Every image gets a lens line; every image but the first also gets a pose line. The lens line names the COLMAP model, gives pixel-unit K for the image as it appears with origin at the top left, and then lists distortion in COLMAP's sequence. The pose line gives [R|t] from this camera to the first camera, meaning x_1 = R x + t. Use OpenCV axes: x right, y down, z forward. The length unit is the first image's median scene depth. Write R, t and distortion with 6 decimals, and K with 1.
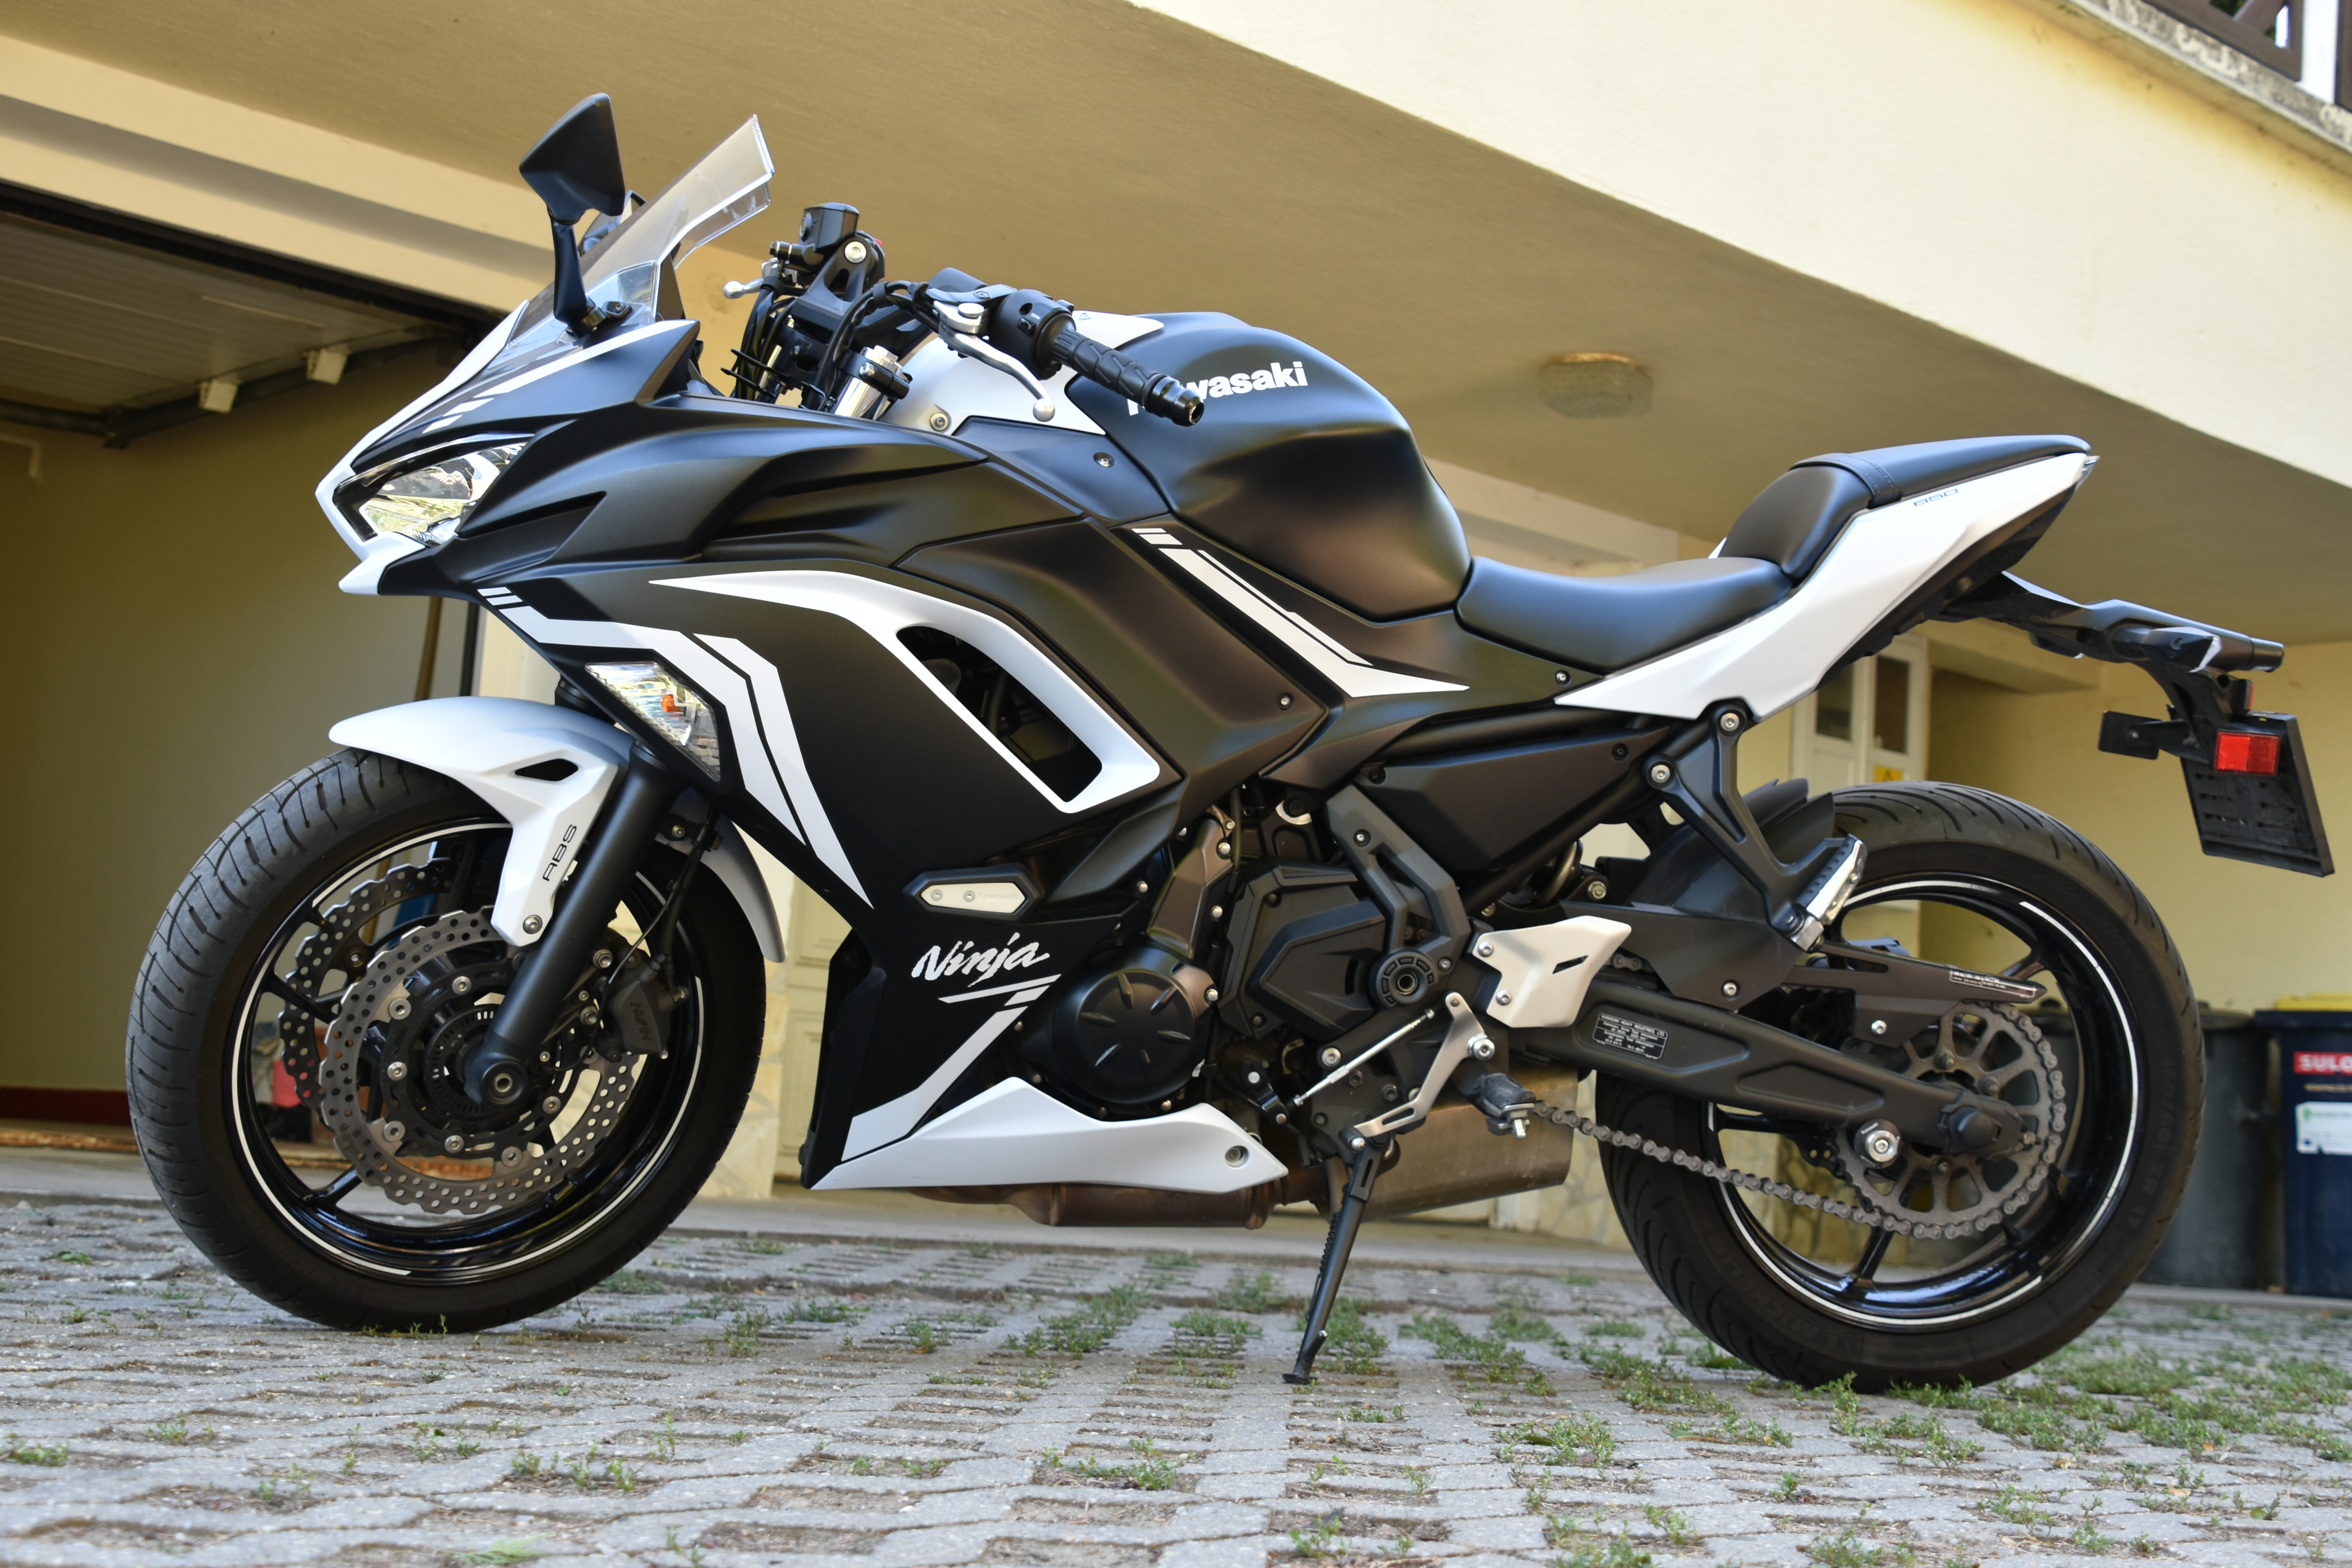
lens RADIAL K [[3151.5, 0, 1176.0], [0, 3151.5, 784.0], [0, 0, 1]] dist [-0.023734, -0.015099]
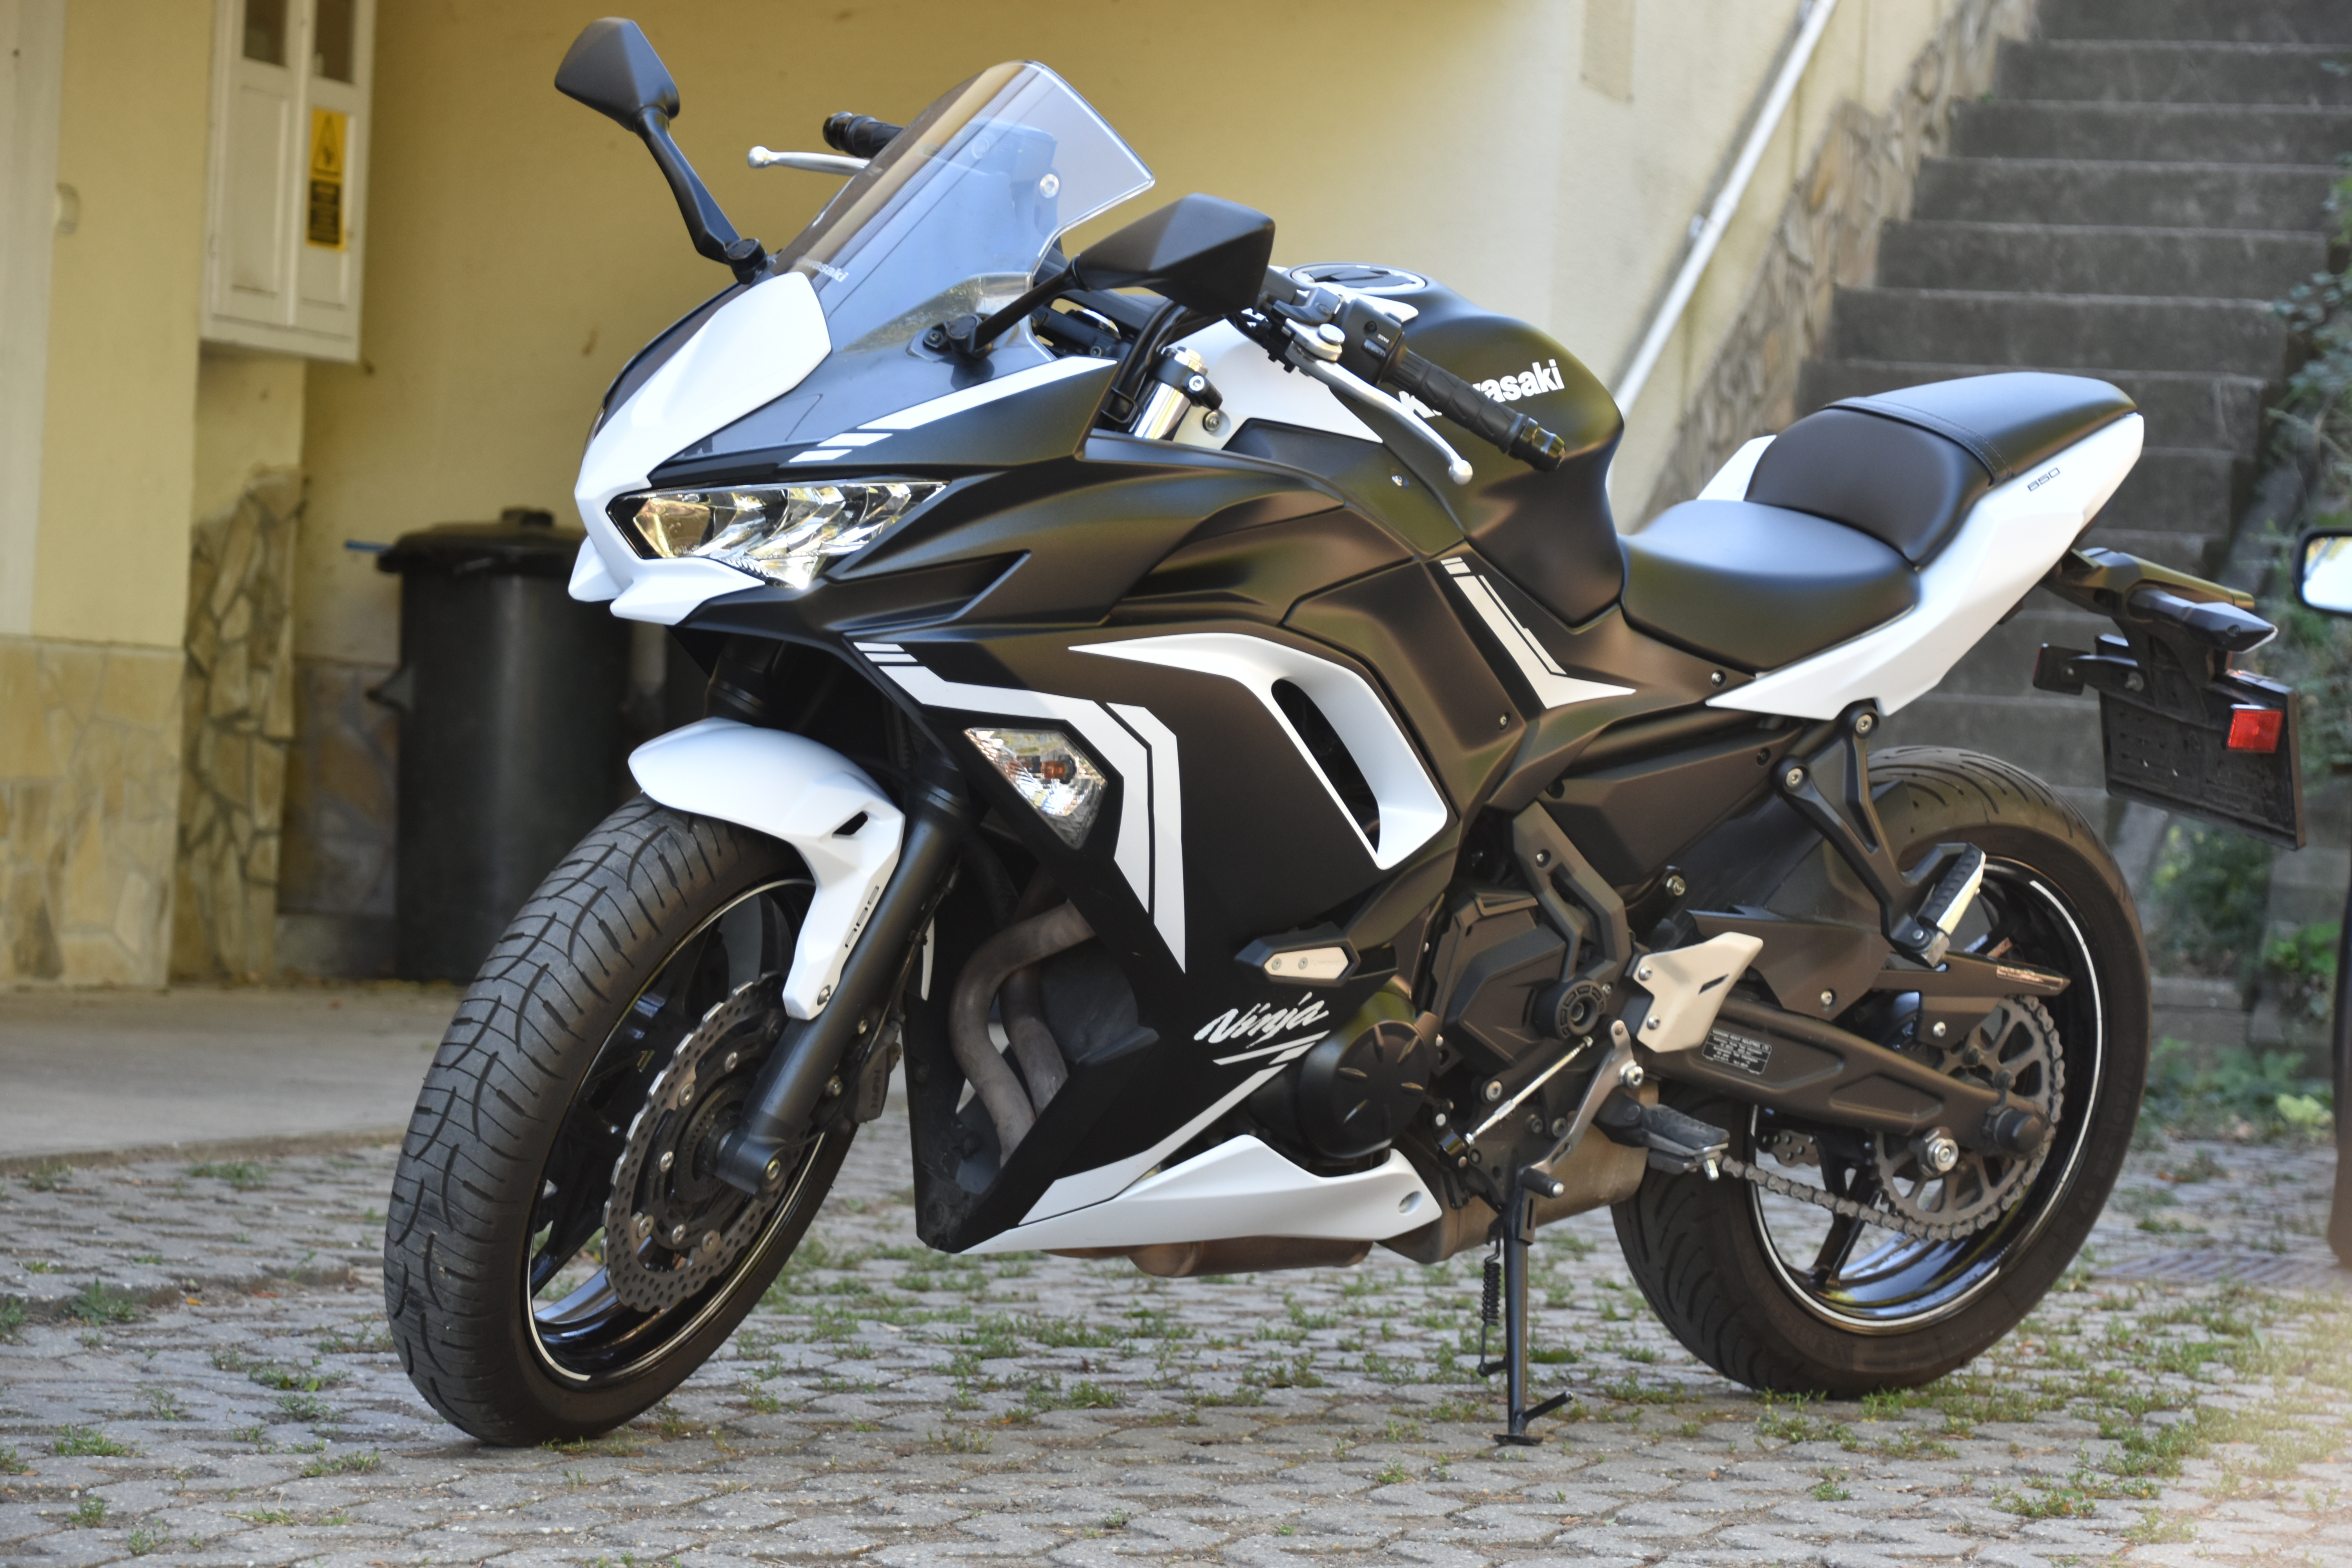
lens RADIAL K [[7440.3, 0, 1176.0], [0, 7440.3, 784.0], [0, 0, 1]] dist [0.038329, -0.027501]
pose [[0.860424, -0.017788, 0.509267, -1.149220], [-0.065221, 0.987327, 0.144679, -0.314385], [-0.505387, -0.157700, 0.848360, -0.799174]]
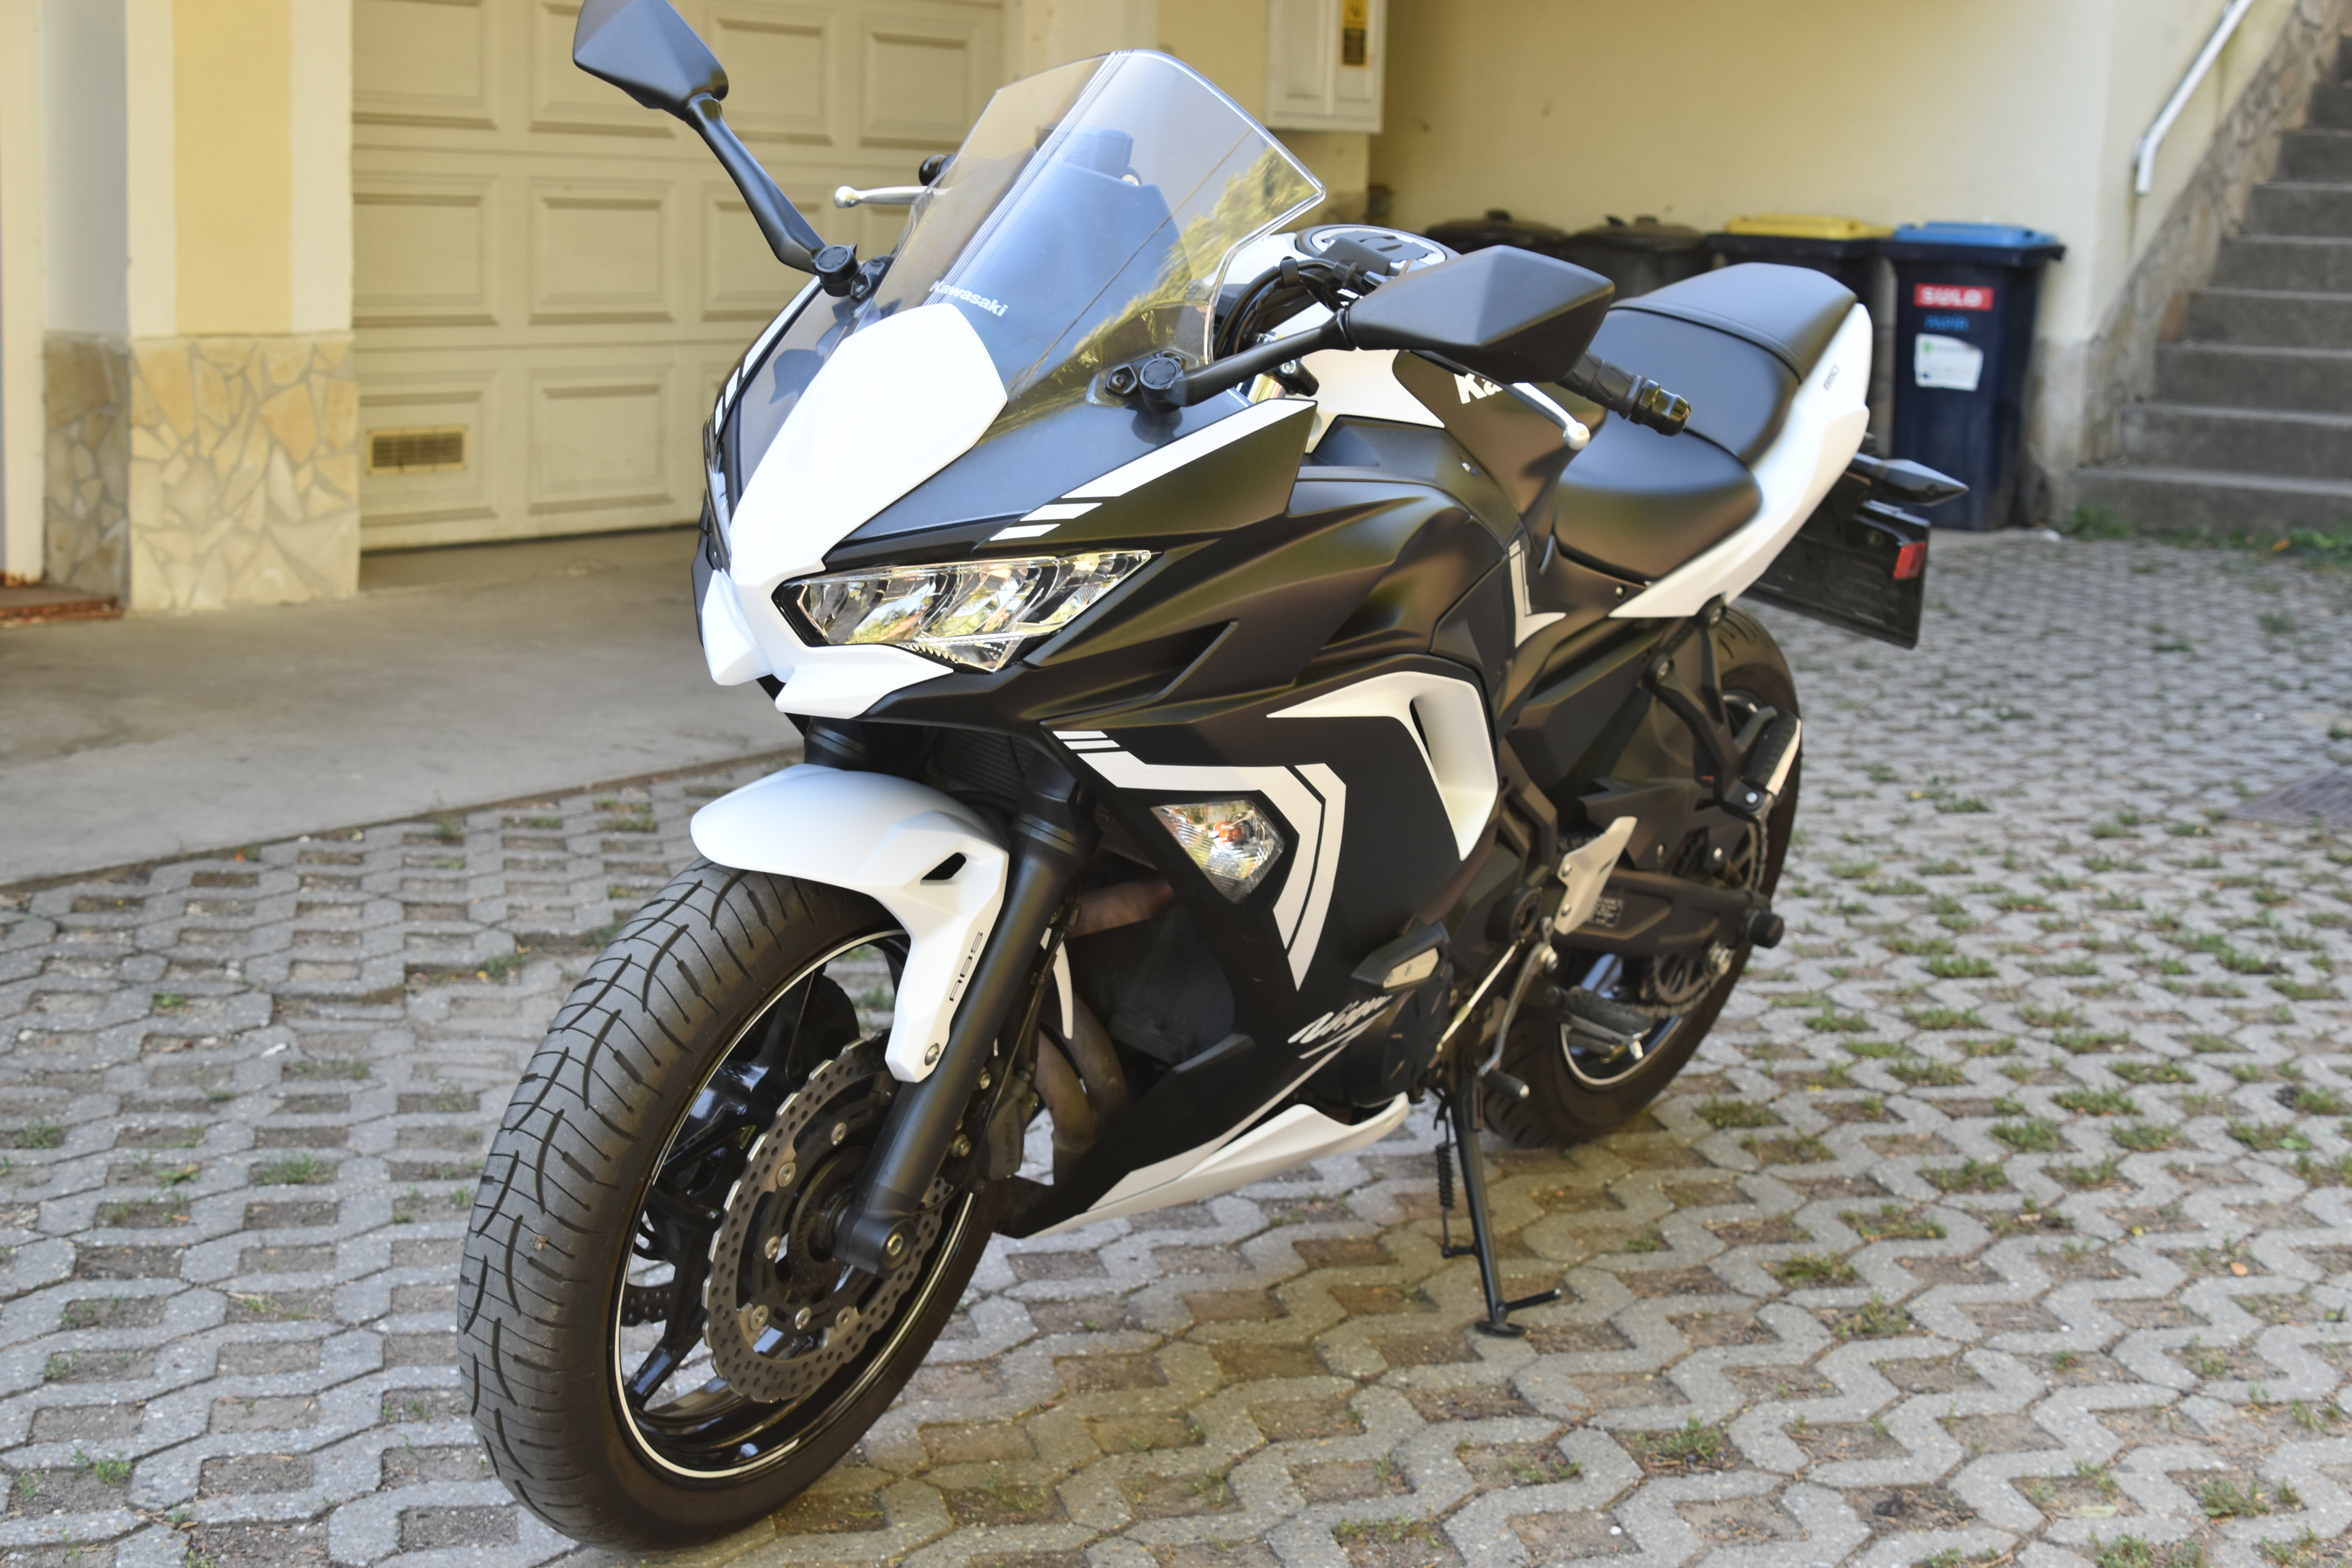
lens RADIAL K [[3453.8, 0, 1172.1], [0, 3453.8, 565.3], [0, 0, 1]] dist [0.199139, 0.053678]
pose [[0.684981, -0.112510, 0.719822, -0.783115], [-0.092792, 0.966486, 0.239364, -0.298280], [-0.722628, -0.230754, 0.651584, 0.386356]]
